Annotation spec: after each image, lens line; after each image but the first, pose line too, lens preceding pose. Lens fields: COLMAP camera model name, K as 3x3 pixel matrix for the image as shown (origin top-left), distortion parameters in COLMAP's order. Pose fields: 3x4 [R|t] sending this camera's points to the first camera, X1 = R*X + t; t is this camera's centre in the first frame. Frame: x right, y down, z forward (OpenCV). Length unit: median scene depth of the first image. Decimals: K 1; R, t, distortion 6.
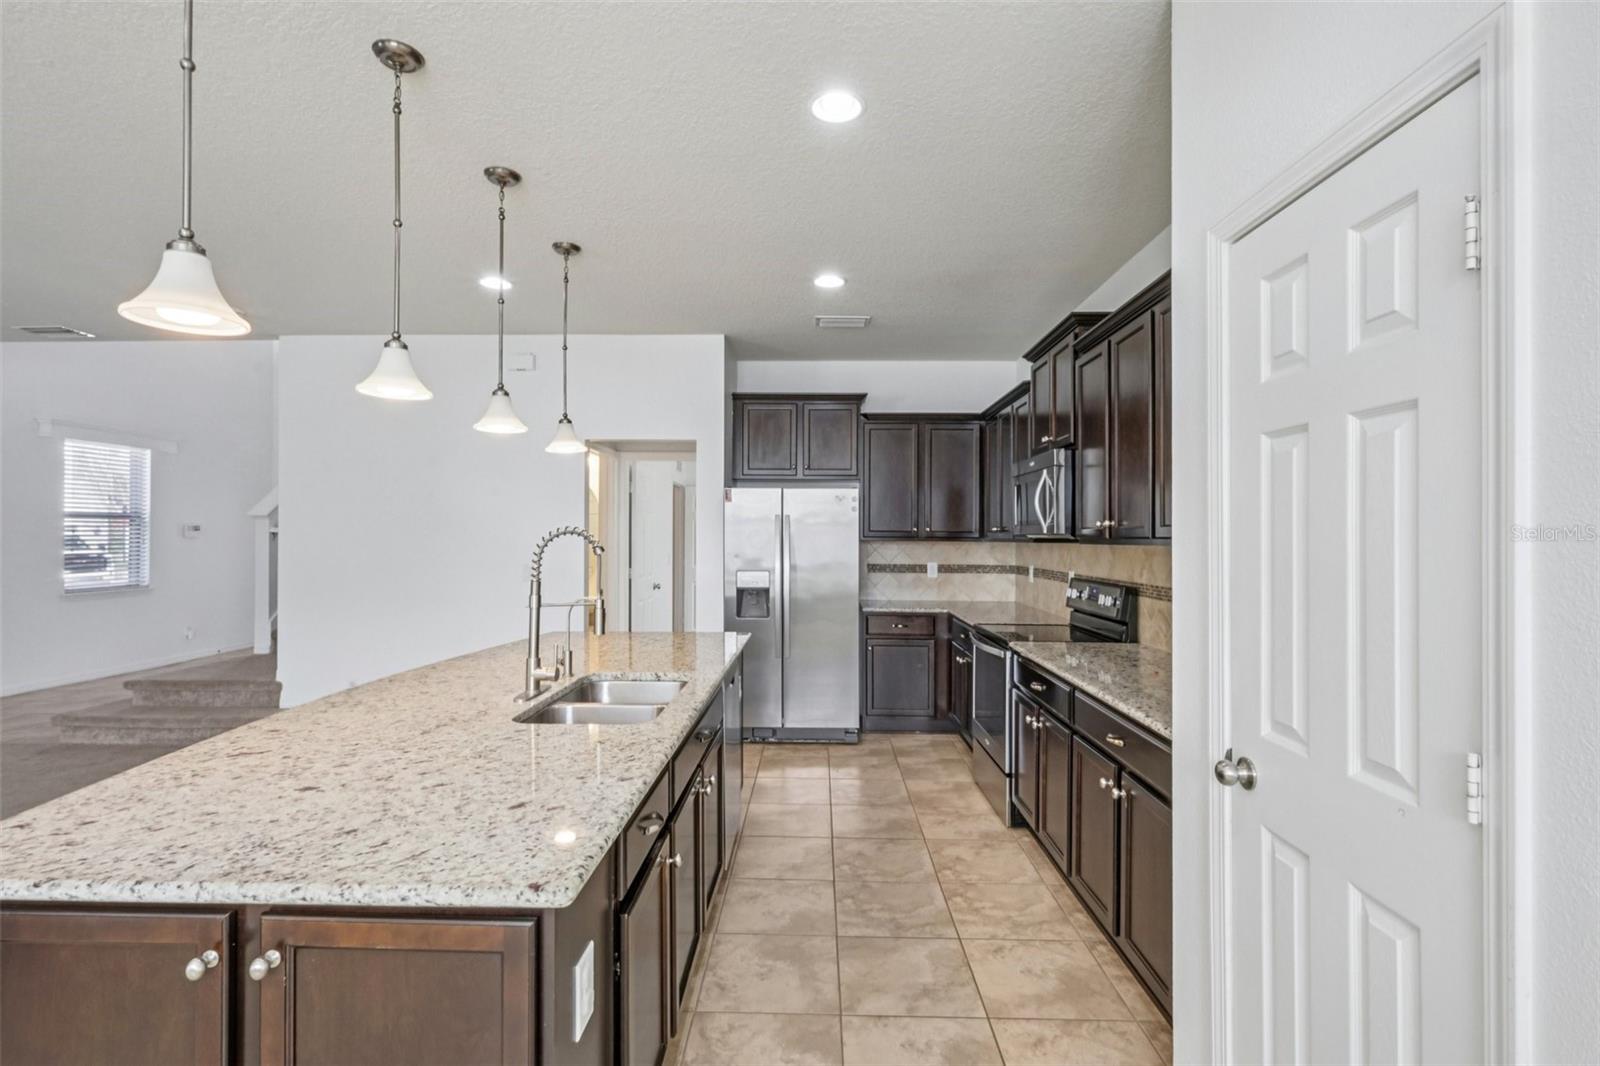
lens RADIAL K [[746.3, 0, 800.5], [0, 746.3, 532.2], [0, 0, 1]] dist [-0.004730, -0.000002]
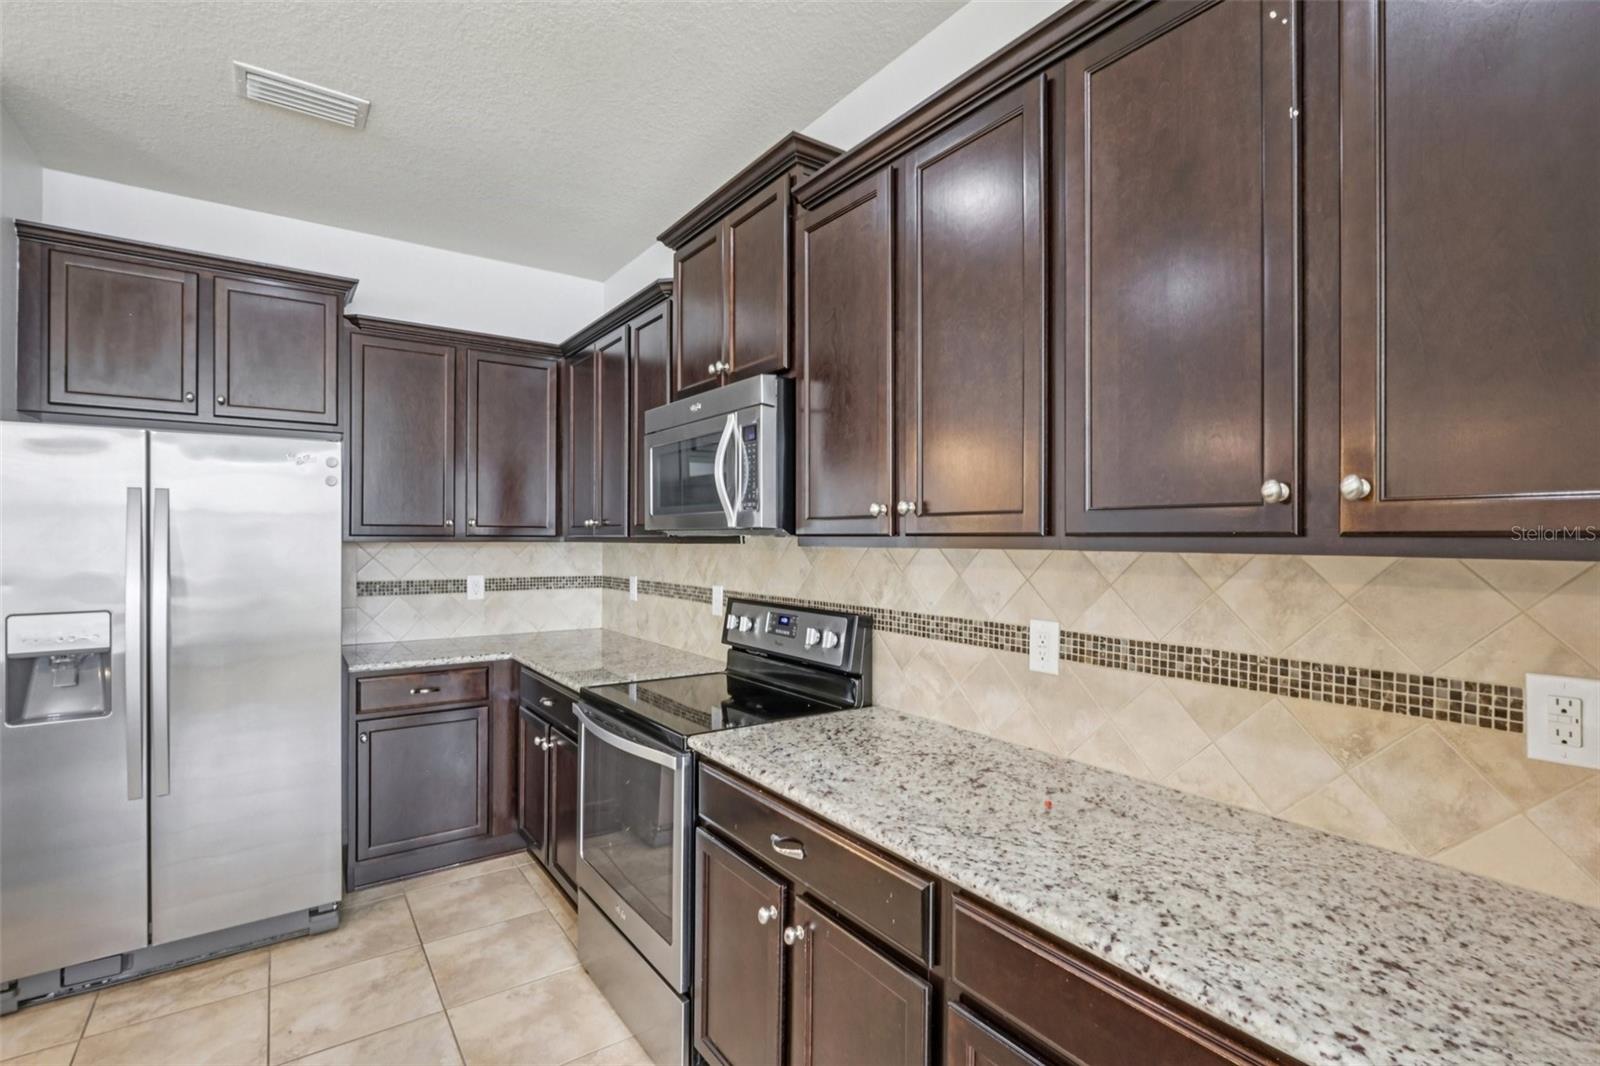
lens RADIAL K [[746.3, 0, 804.9], [0, 746.3, 531.0], [0, 0, 1]] dist [-0.004730, -0.000002]
pose [[0.801132, 0.001732, 0.598485, 0.024564], [-0.001656, 0.999998, -0.000678, 0.003205], [-0.598485, -0.000448, 0.801134, 0.365236]]
